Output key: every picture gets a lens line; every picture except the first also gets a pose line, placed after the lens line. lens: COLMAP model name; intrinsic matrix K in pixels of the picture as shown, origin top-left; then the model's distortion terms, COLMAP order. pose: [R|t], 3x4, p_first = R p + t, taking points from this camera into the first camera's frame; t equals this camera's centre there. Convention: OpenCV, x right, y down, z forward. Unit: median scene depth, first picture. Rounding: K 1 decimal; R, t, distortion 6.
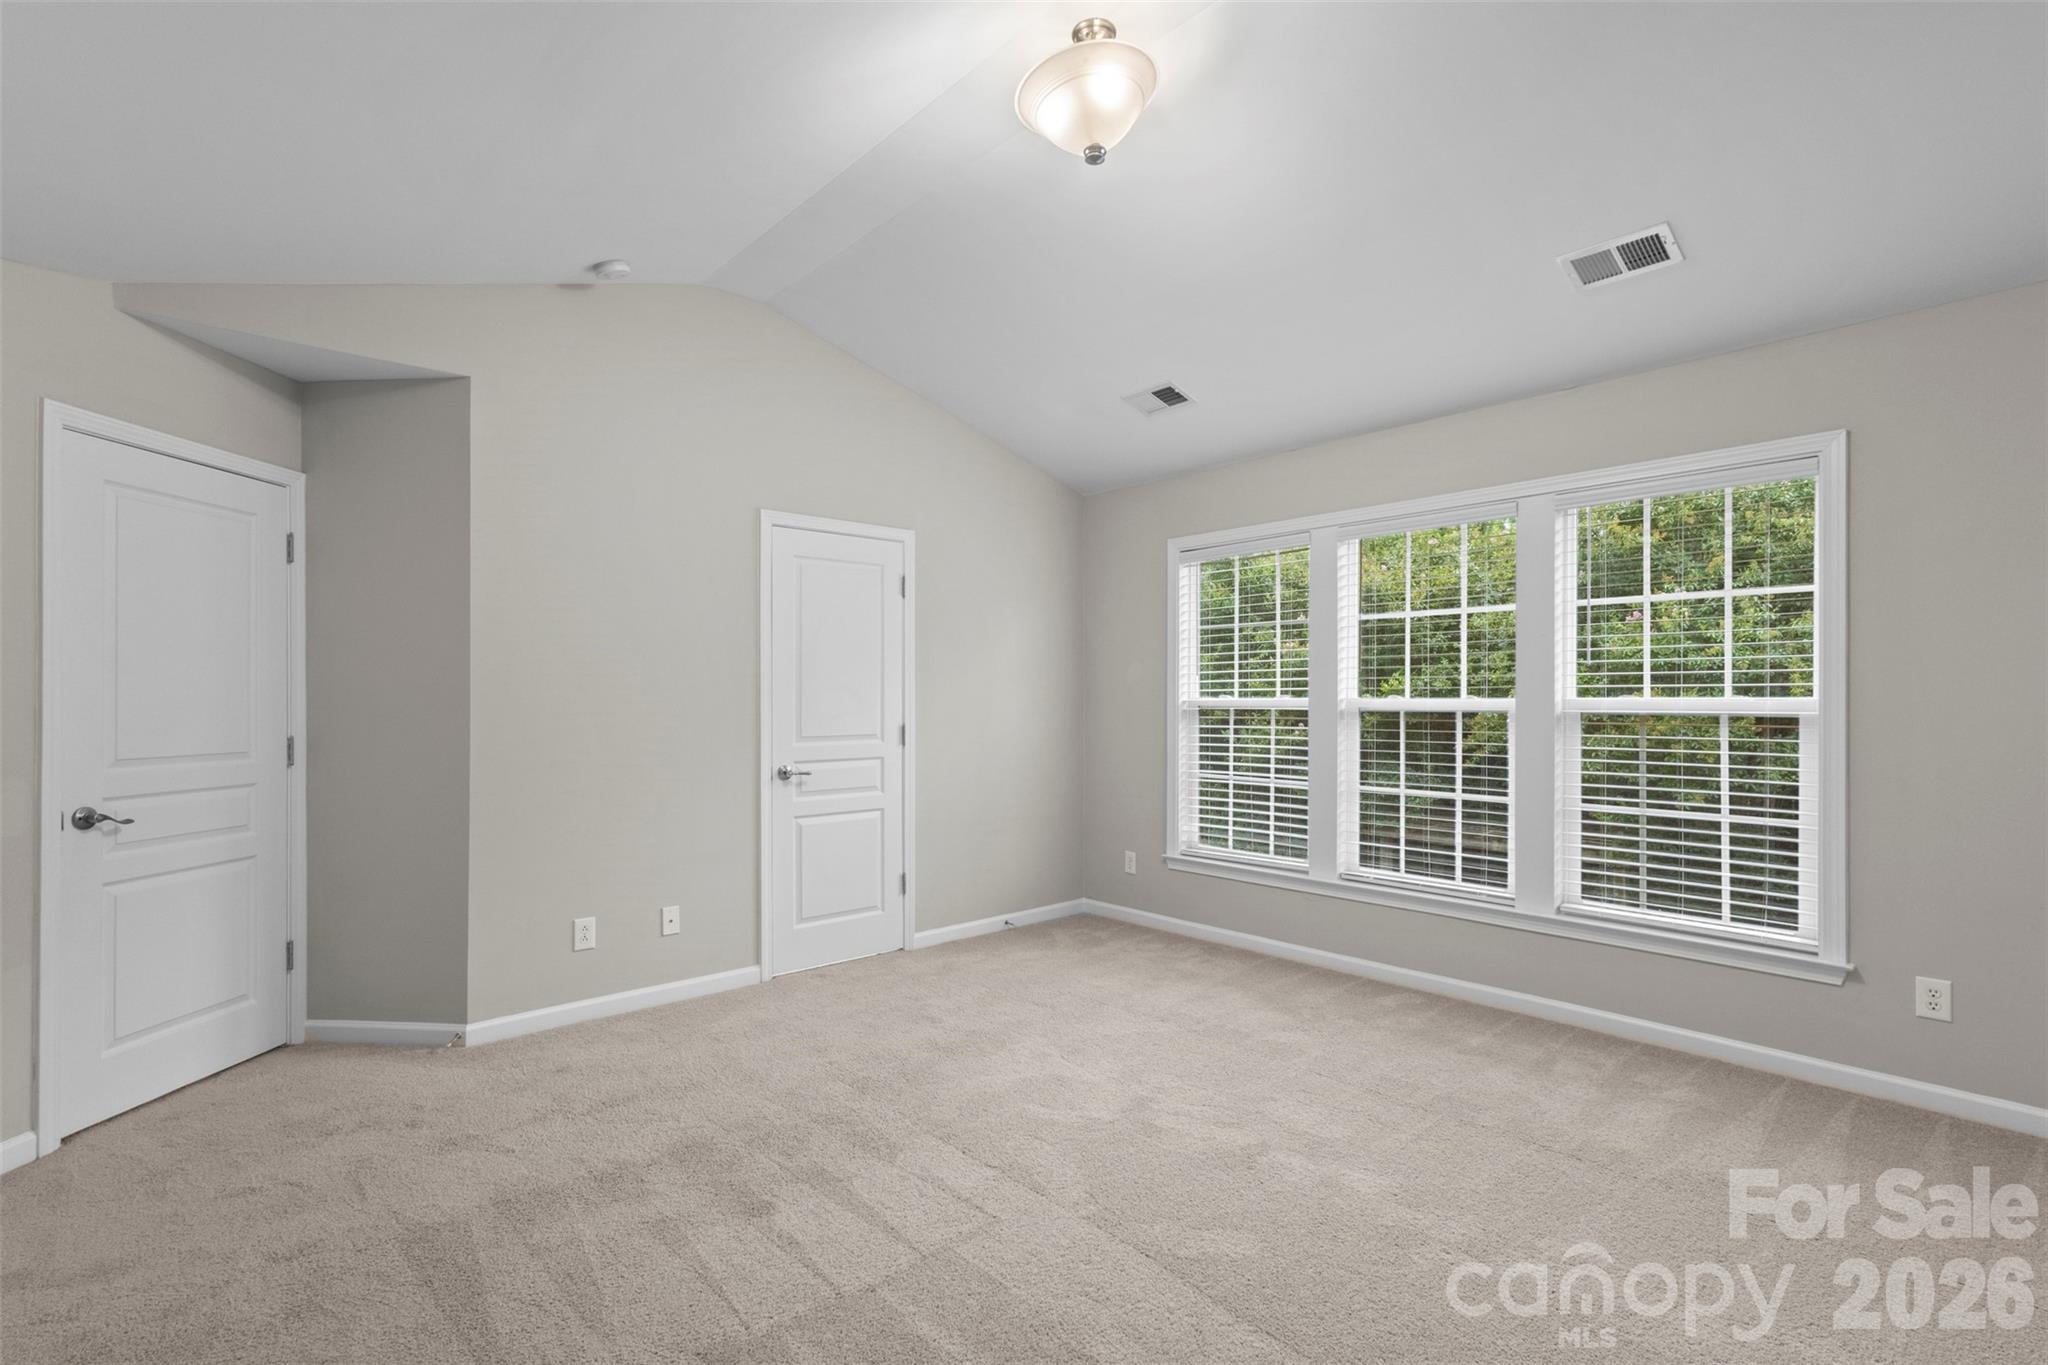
lens RADIAL K [[949.4, 0, 1017.7], [0, 949.4, 699.4], [0, 0, 1]] dist [0.004977, 0.000373]
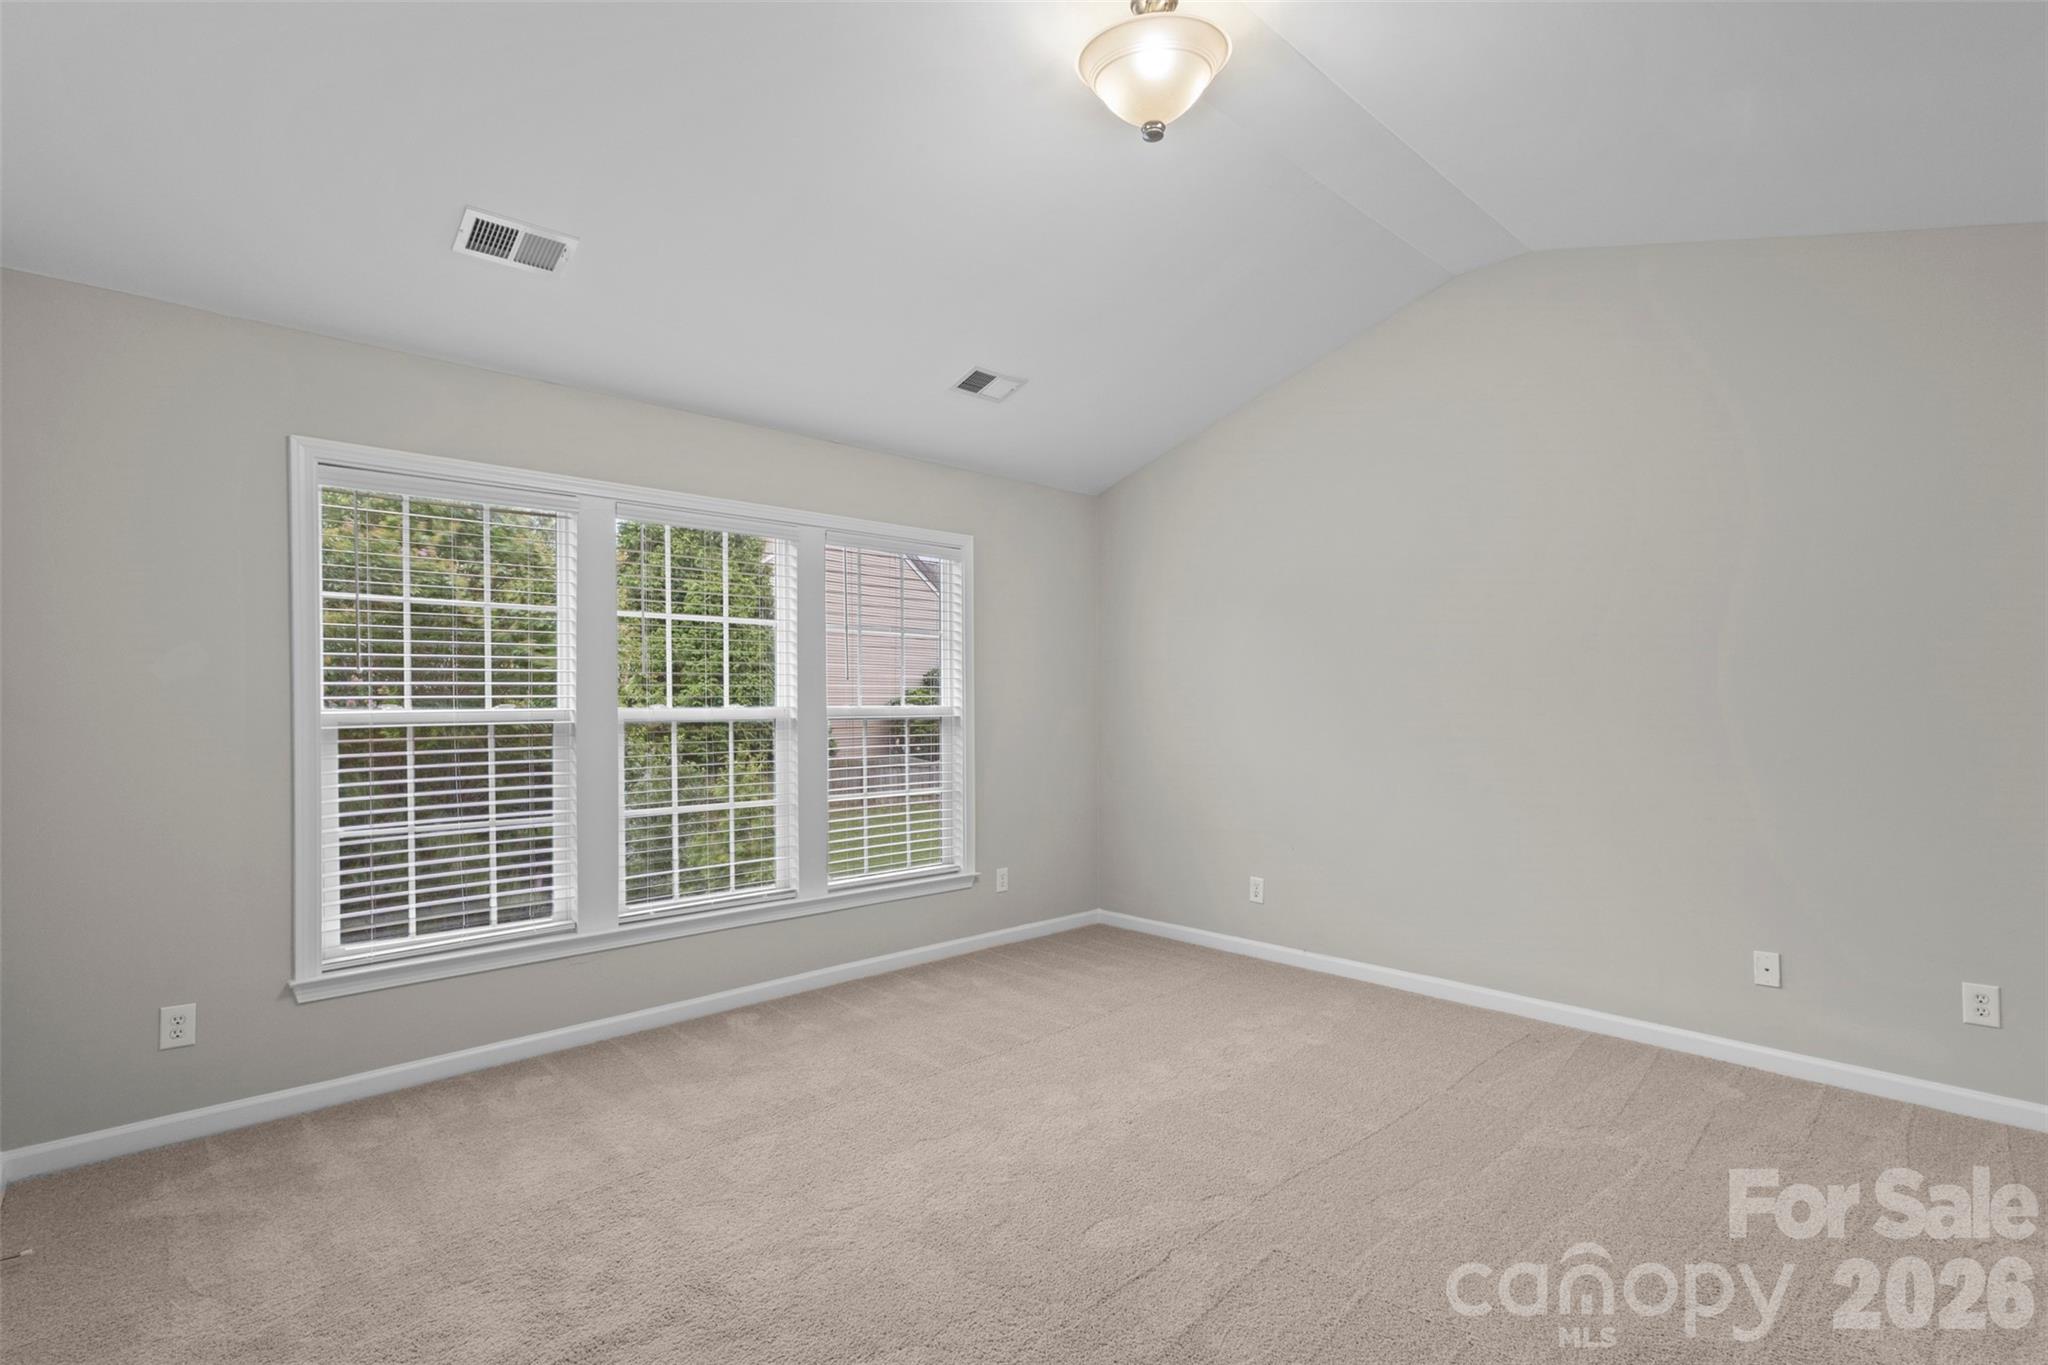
lens RADIAL K [[949.4, 0, 1019.1], [0, 949.4, 724.7], [0, 0, 1]] dist [0.004977, 0.000373]
pose [[-0.019512, -0.017895, 0.999649, -0.486483], [0.008631, 0.999800, 0.018067, 0.001278], [-0.999772, 0.008981, -0.019354, 0.647740]]
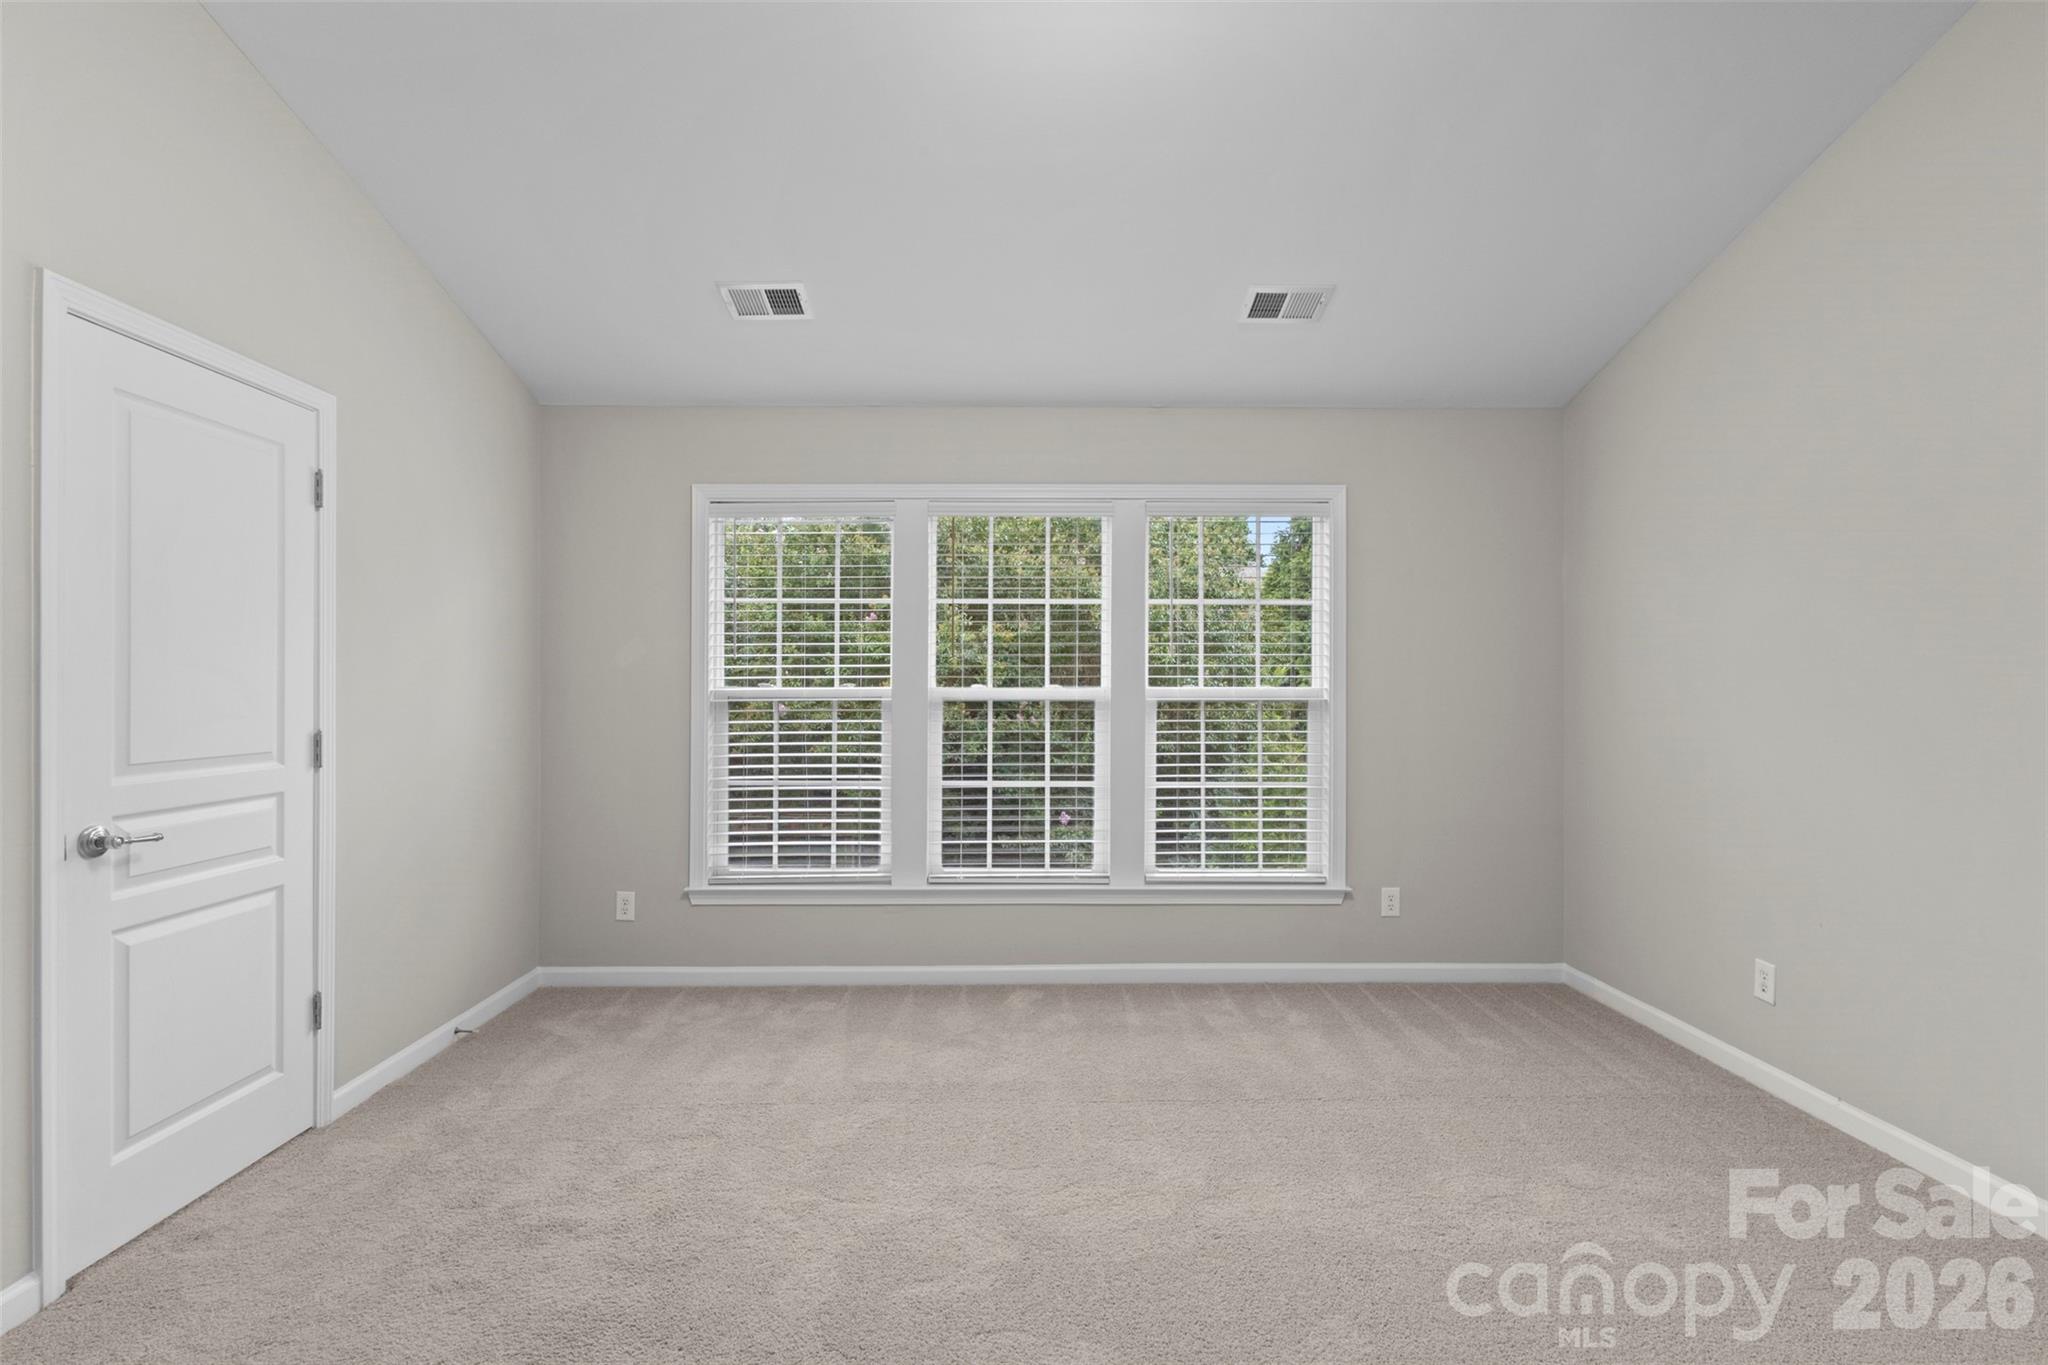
lens RADIAL K [[949.4, 0, 1020.7], [0, 949.4, 688.3], [0, 0, 1]] dist [0.004977, 0.000373]
pose [[0.653313, 0.000859, 0.757088, -0.291195], [-0.000406, 1.000000, -0.000784, 0.000539], [-0.757088, 0.000205, 0.653313, 0.323446]]
